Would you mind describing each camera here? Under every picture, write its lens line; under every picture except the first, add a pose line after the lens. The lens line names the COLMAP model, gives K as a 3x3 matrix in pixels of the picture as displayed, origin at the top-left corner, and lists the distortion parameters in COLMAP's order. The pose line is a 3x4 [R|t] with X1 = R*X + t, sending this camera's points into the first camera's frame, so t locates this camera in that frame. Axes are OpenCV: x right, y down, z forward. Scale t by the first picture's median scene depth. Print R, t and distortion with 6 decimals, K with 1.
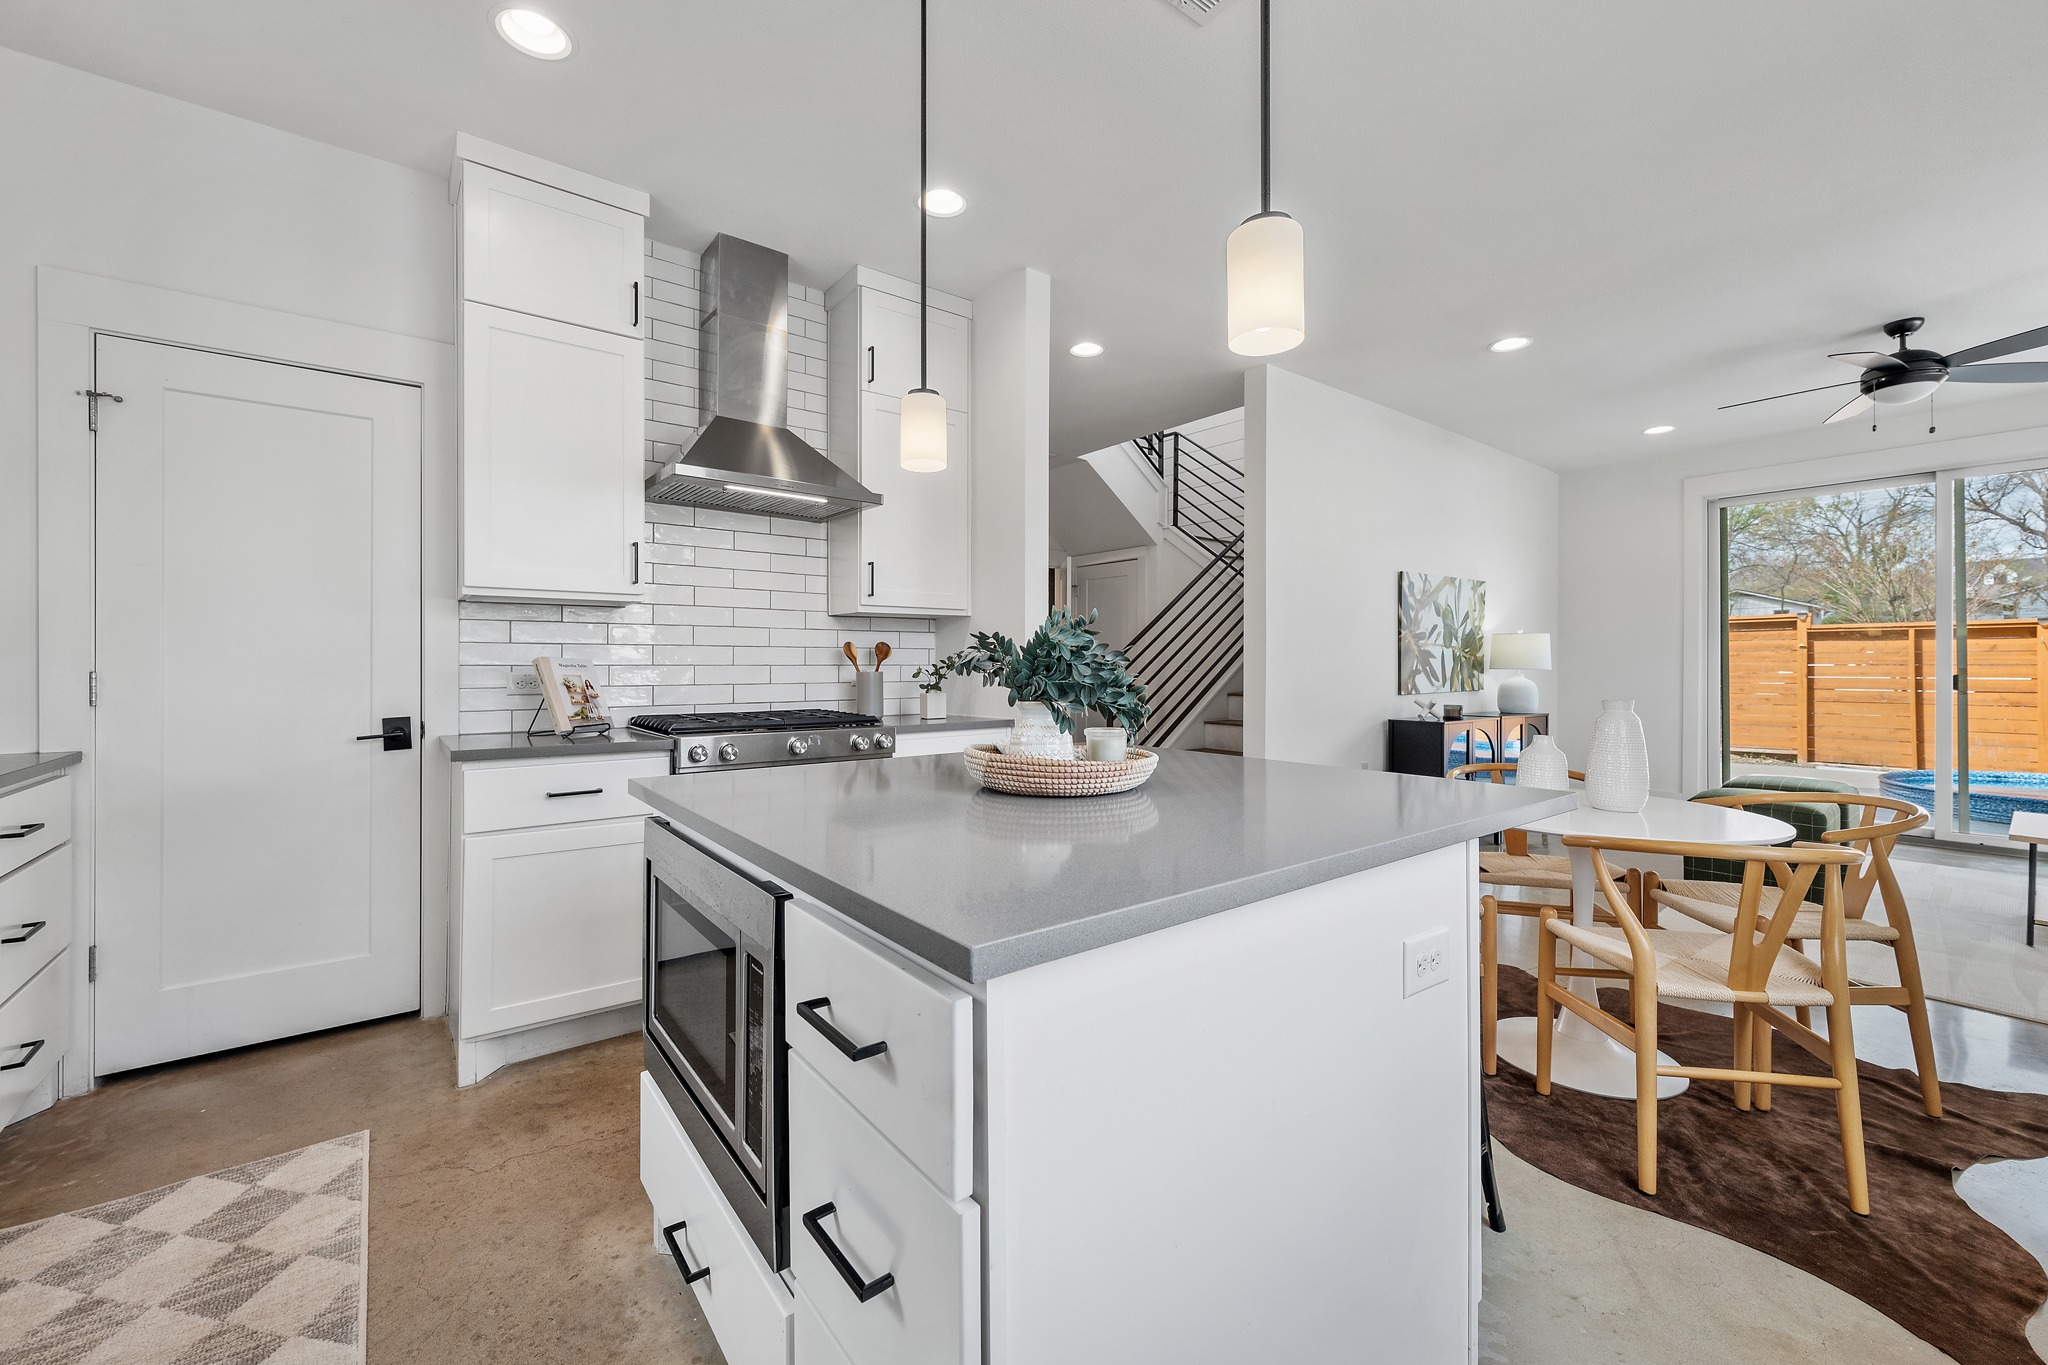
lens RADIAL K [[809.8, 0, 1022.9], [0, 809.8, 666.4], [0, 0, 1]] dist [-0.002739, 0.001638]
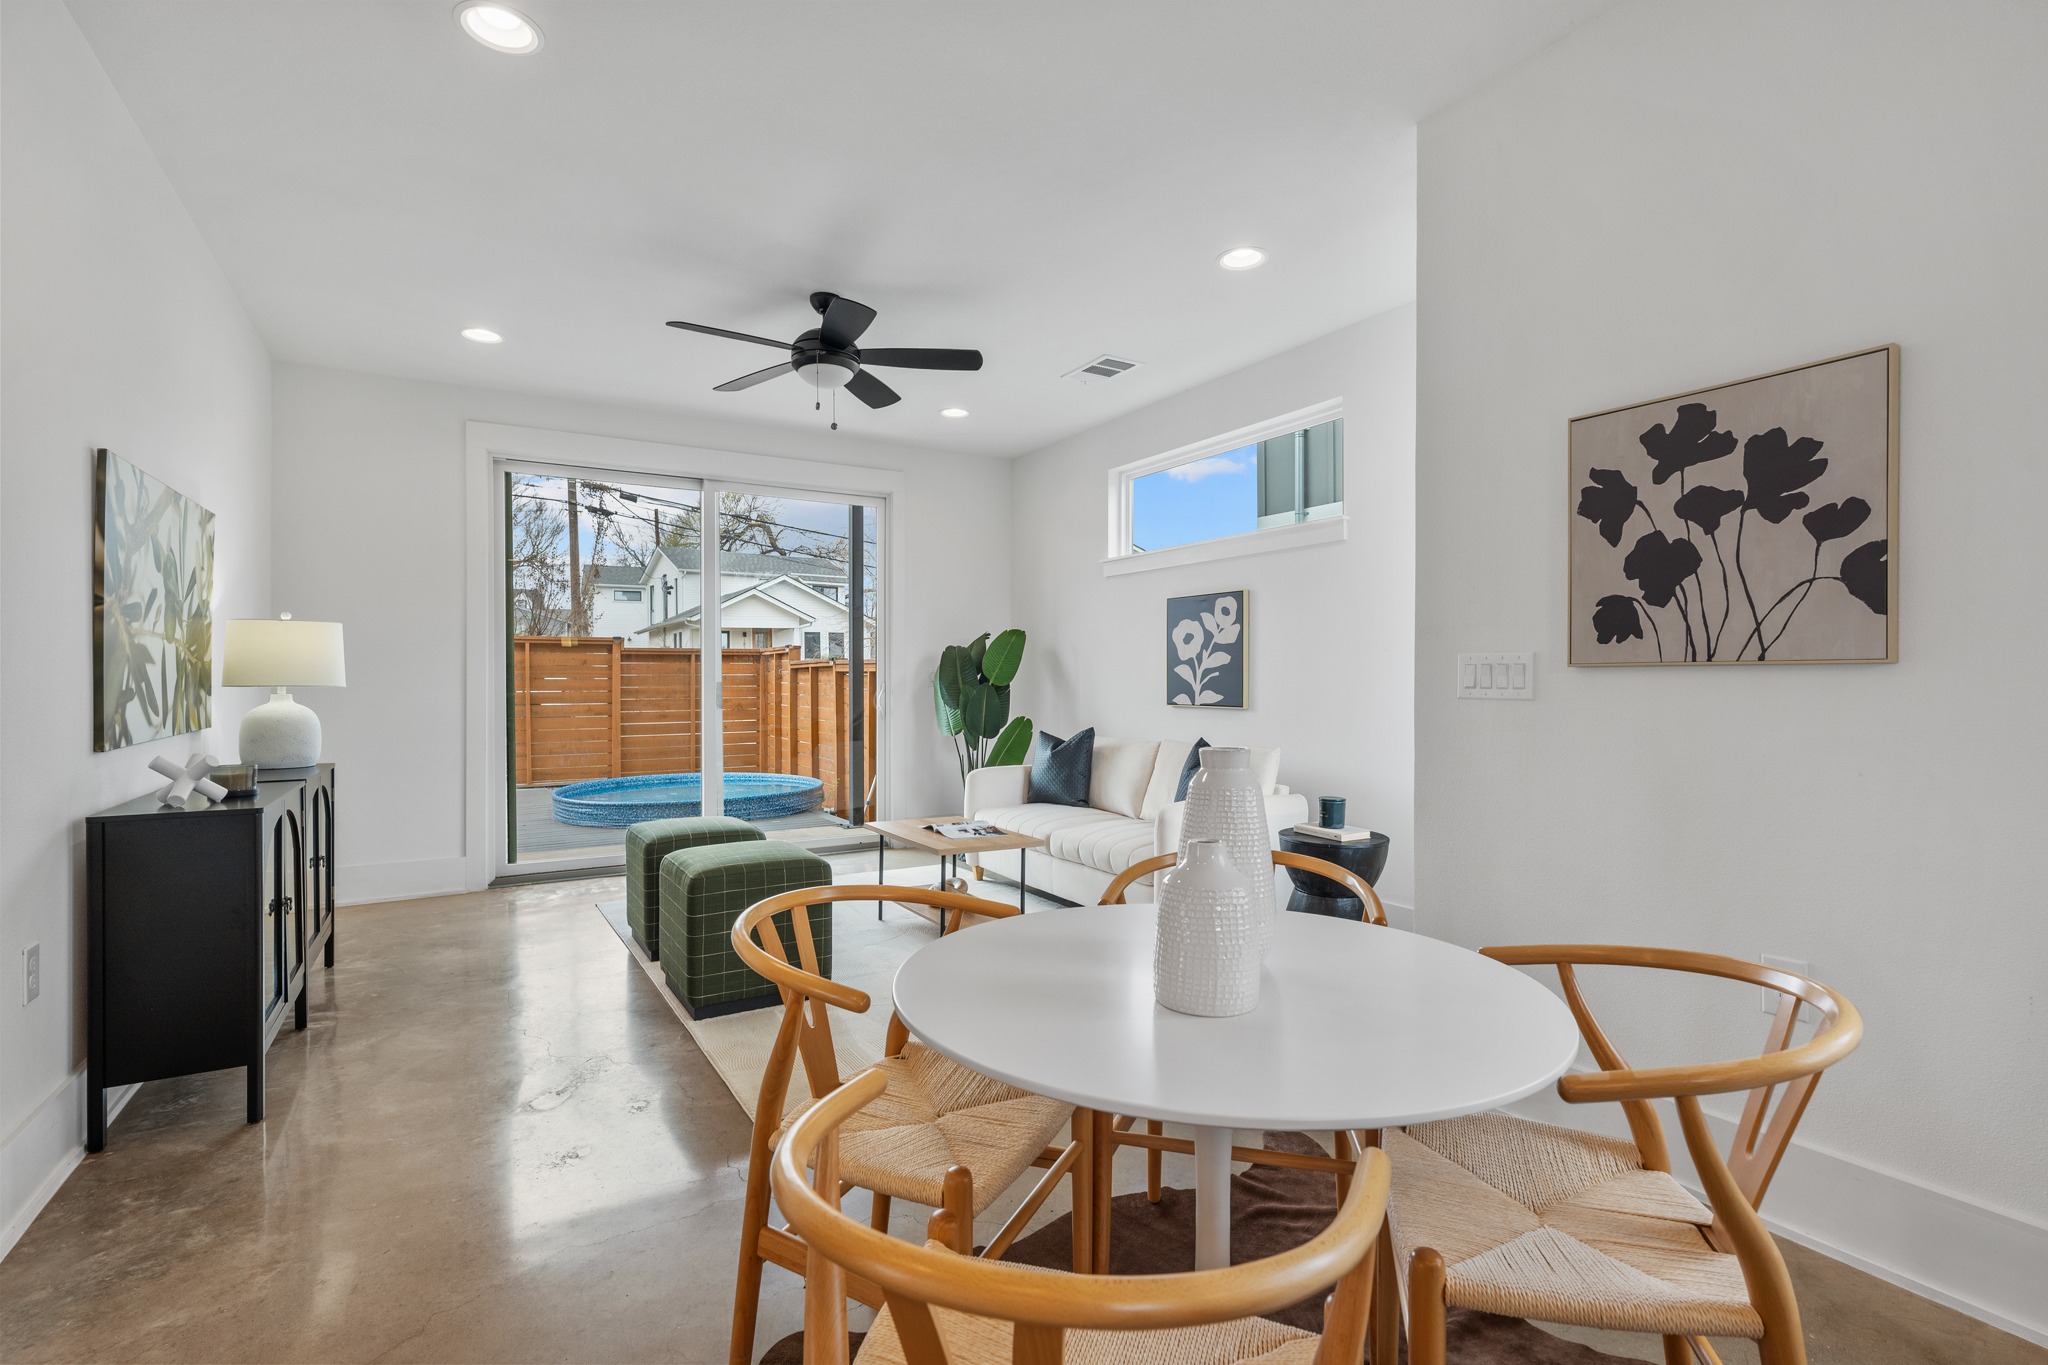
lens RADIAL K [[946.6, 0, 1019.3], [0, 946.6, 683.2], [0, 0, 1]] dist [0.001661, 0.000089]
pose [[0.127286, -0.003566, 0.991860, 0.049266], [0.000522, 0.999994, 0.003528, -0.000953], [-0.991866, 0.000069, 0.127288, 0.450726]]
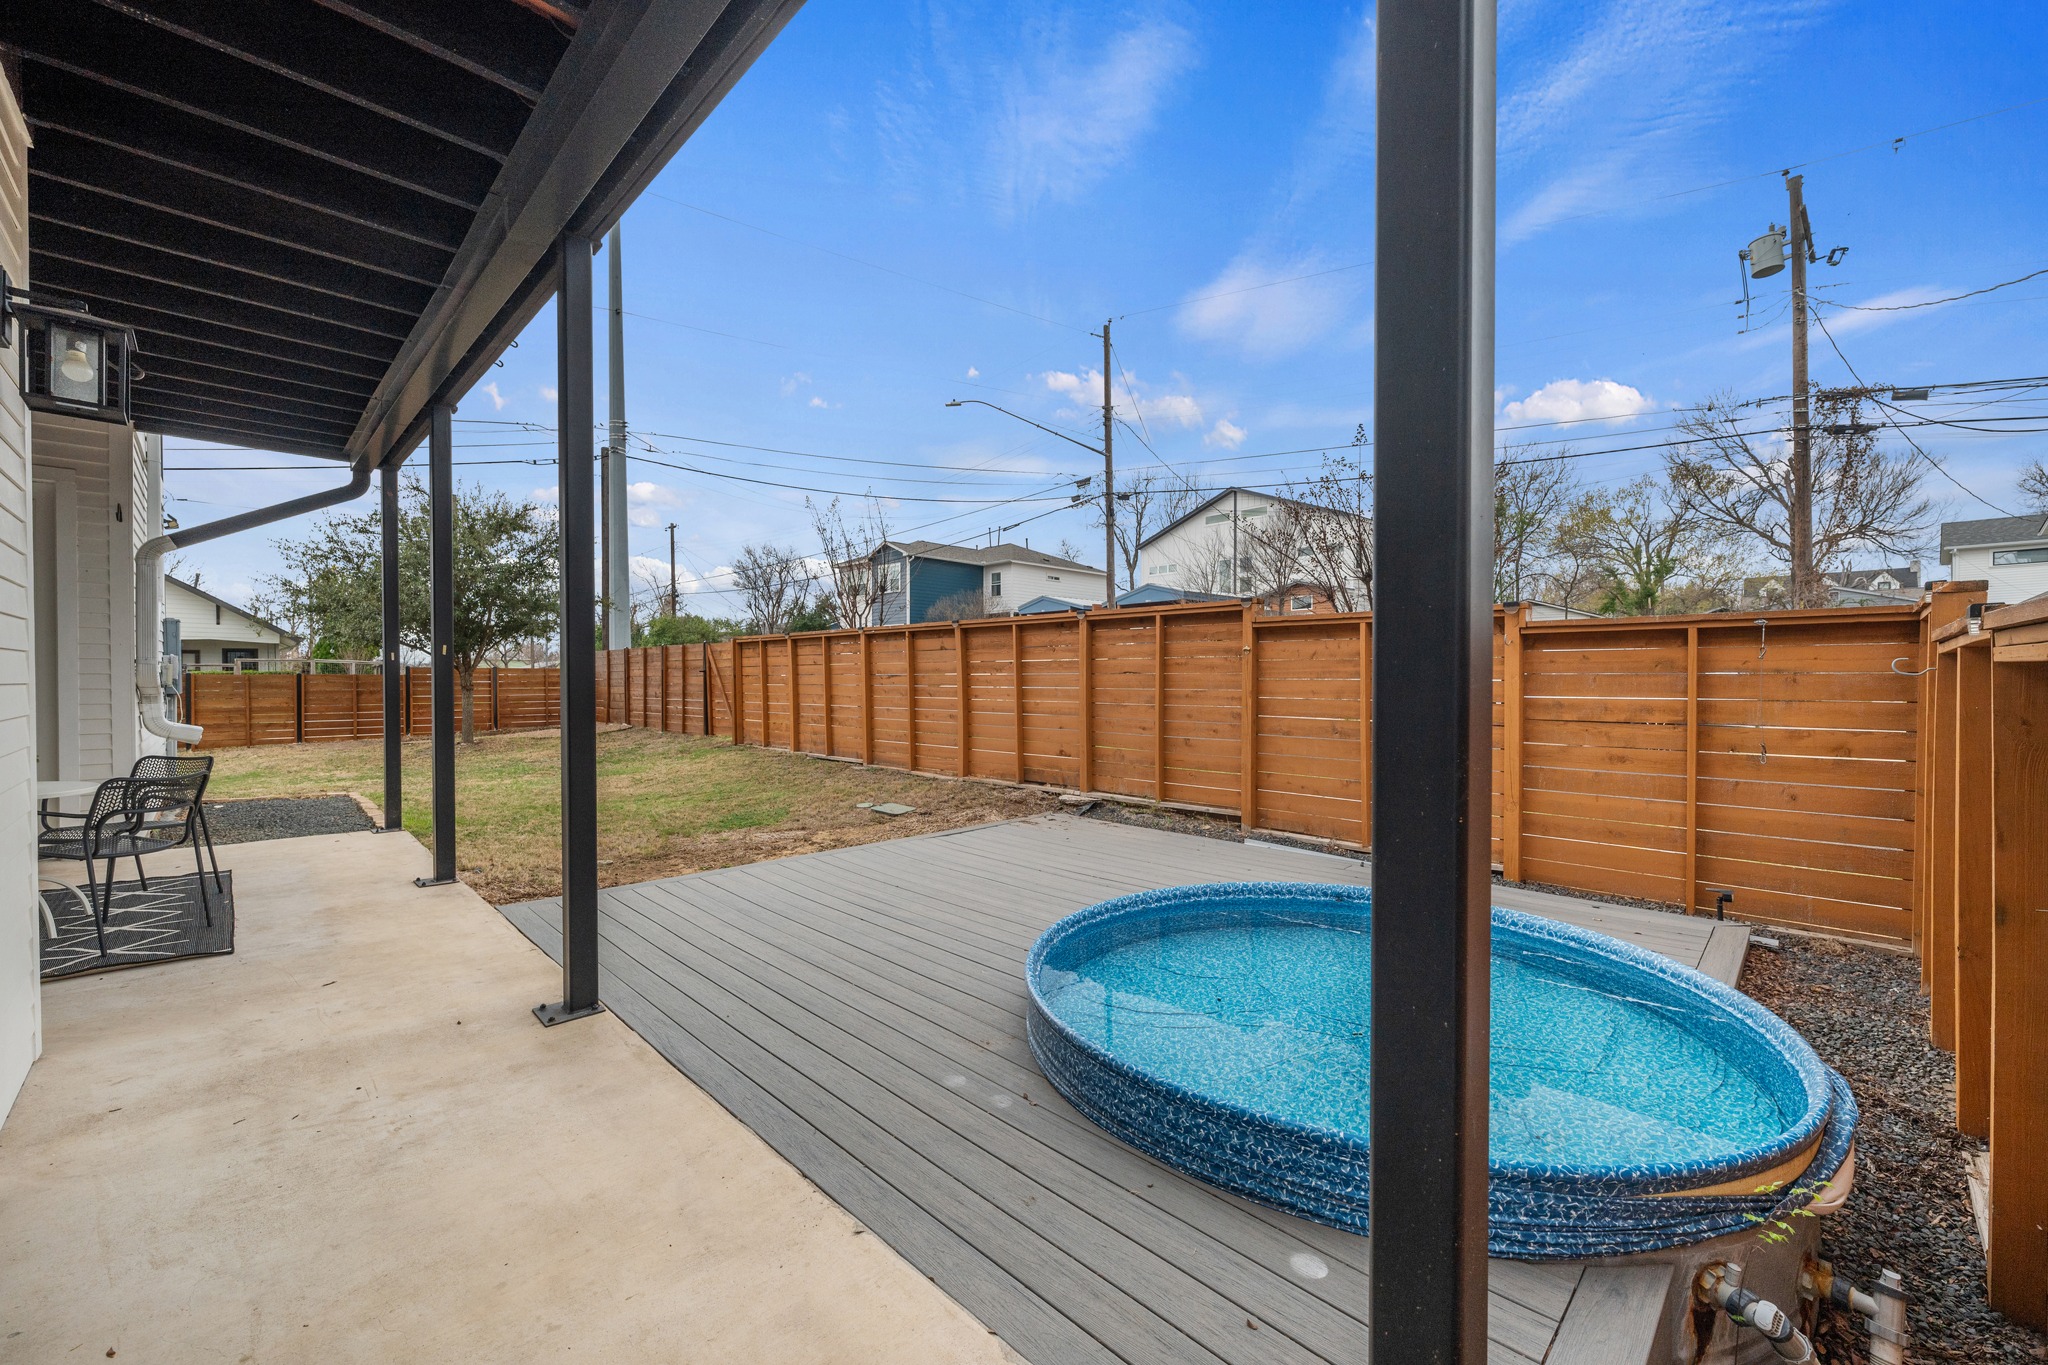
lens RADIAL K [[809.8, 0, 1025.2], [0, 809.8, 677.4], [0, 0, 1]] dist [-0.002739, 0.001638]
pose [[0.993147, 0.003935, 0.116805, 1.377519], [-0.004635, 0.999973, 0.005718, -0.010306], [-0.116779, -0.006220, 0.993138, 0.736752]]
